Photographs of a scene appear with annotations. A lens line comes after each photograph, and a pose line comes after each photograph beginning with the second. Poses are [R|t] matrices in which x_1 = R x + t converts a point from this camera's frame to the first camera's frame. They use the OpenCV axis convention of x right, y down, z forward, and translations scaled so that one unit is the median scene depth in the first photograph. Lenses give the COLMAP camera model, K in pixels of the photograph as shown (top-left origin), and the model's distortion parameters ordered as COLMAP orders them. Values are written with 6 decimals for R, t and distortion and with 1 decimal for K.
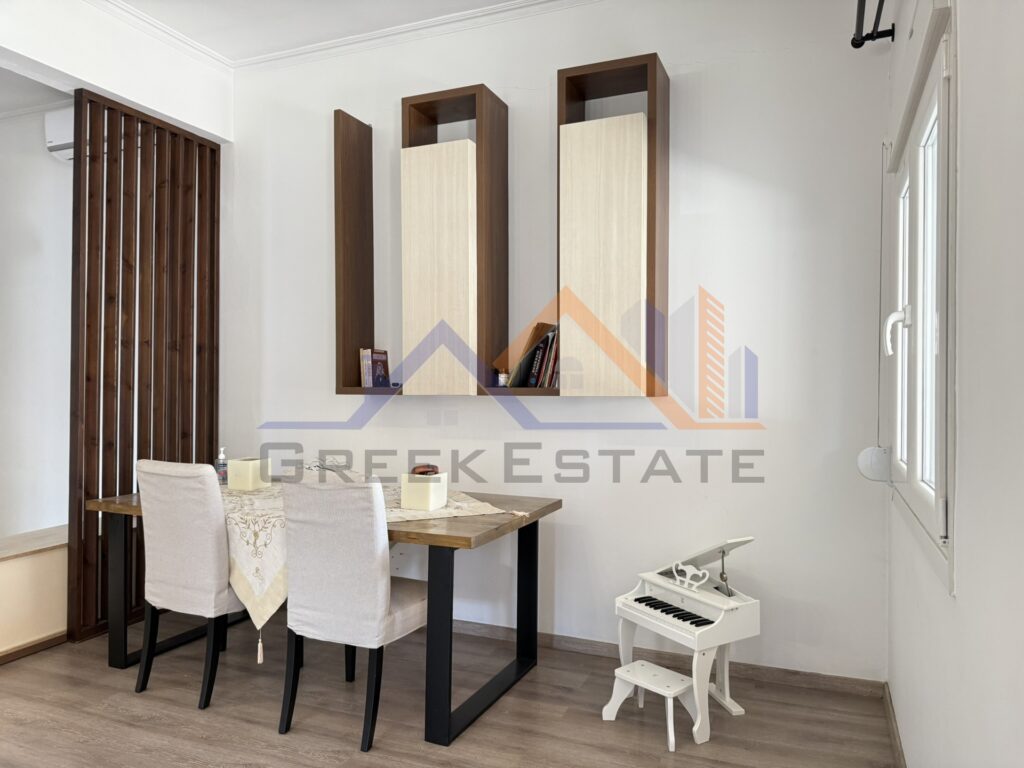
lens RADIAL K [[720.1, 0, 512.0], [0, 720.1, 384.0], [0, 0, 1]] dist [0.041073, -0.033678]
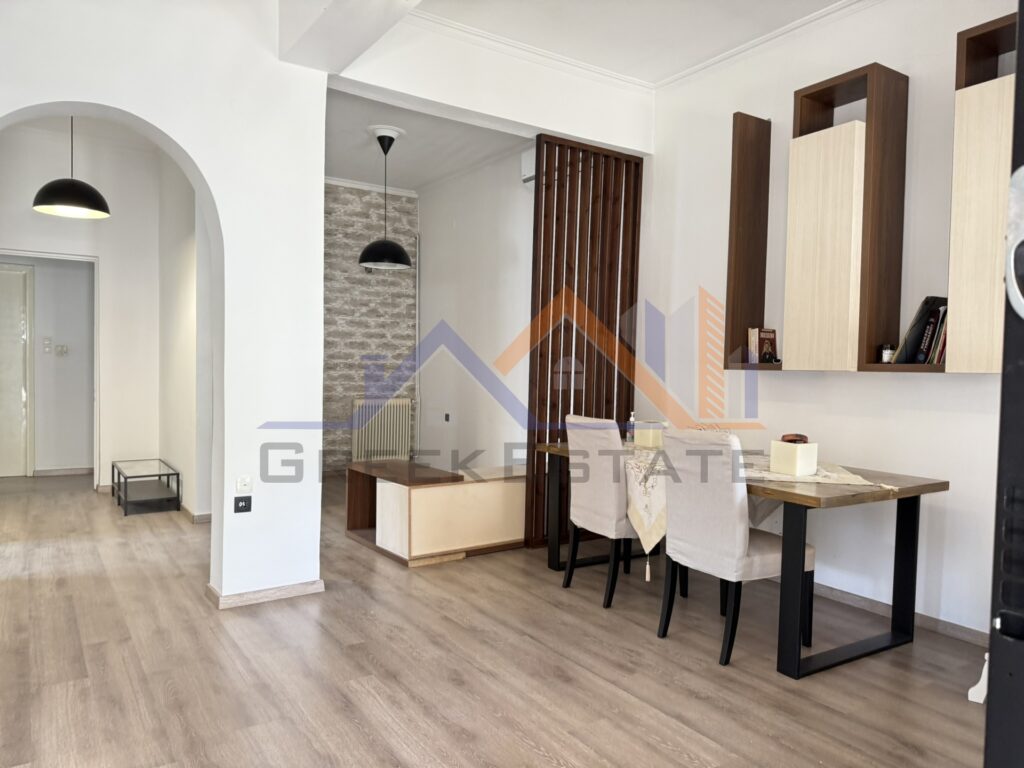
lens RADIAL K [[720.1, 0, 512.0], [0, 720.1, 384.0], [0, 0, 1]] dist [0.041073, -0.033678]
pose [[0.826102, 0.028759, -0.562786, 0.130625], [-0.018023, 0.999534, 0.024621, 0.017977], [0.563232, -0.010196, 0.826236, -0.132148]]
